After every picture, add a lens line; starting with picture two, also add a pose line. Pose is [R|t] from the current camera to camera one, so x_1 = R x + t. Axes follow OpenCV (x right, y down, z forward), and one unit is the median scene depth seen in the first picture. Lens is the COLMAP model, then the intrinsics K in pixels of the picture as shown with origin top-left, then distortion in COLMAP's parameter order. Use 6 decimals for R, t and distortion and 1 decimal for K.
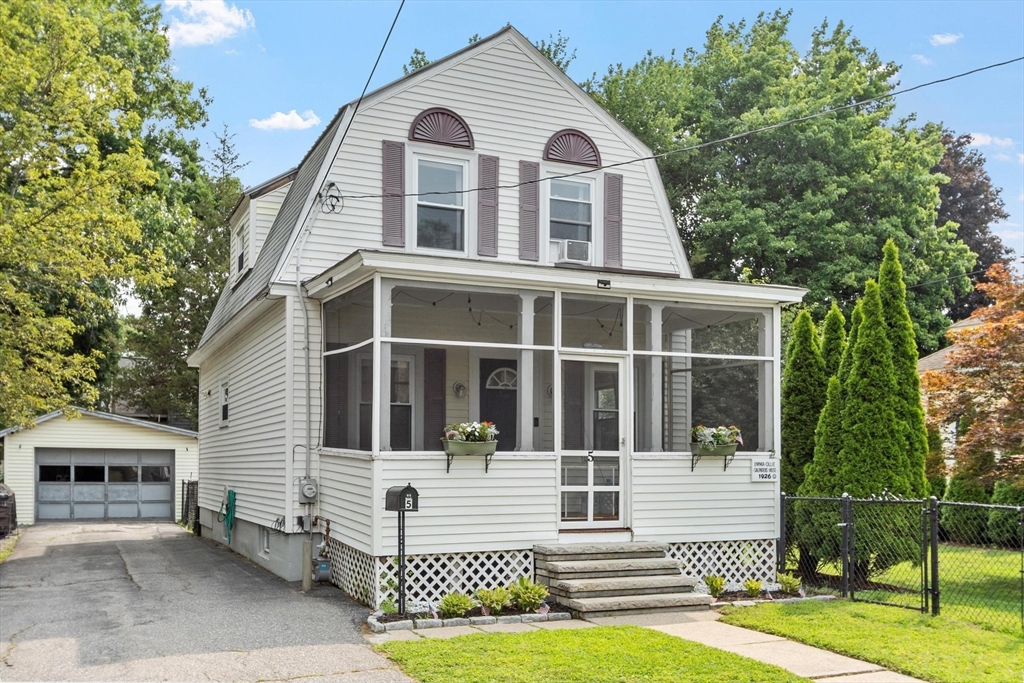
lens RADIAL K [[919.0, 0, 455.4], [0, 919.0, 405.6], [0, 0, 1]] dist [0.000907, -0.021577]
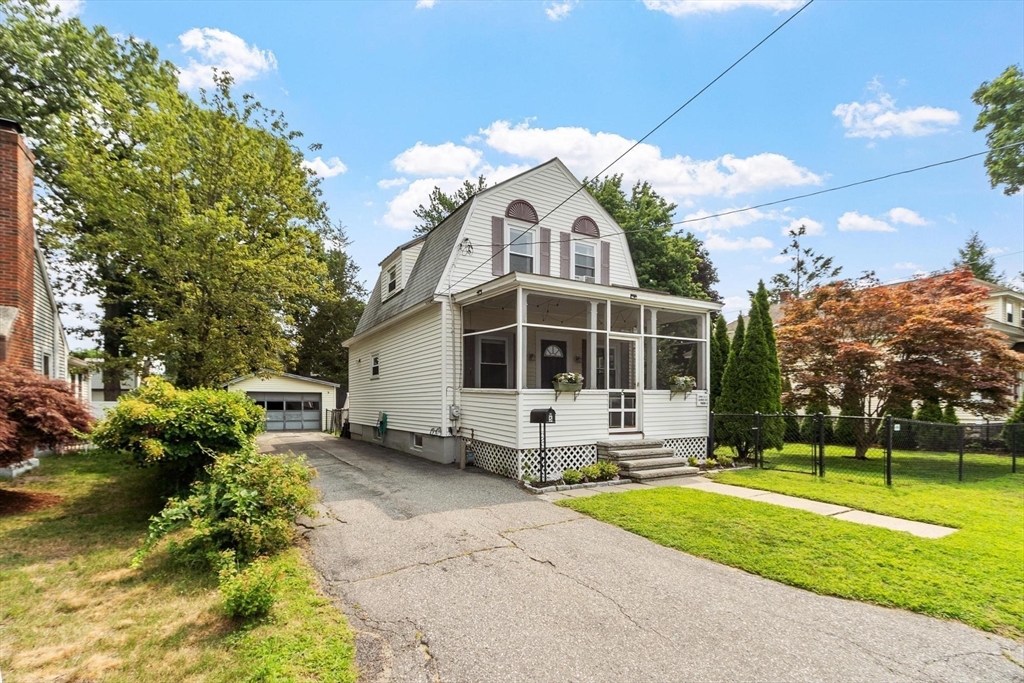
lens RADIAL K [[454.4, 0, 482.6], [0, 454.4, 380.5], [0, 0, 1]] dist [-0.001811, -0.000060]
pose [[0.994456, 0.001173, 0.105144, -0.212482], [-0.003033, 0.999842, 0.017536, 0.016443], [-0.105107, -0.017758, 0.994302, 0.133758]]
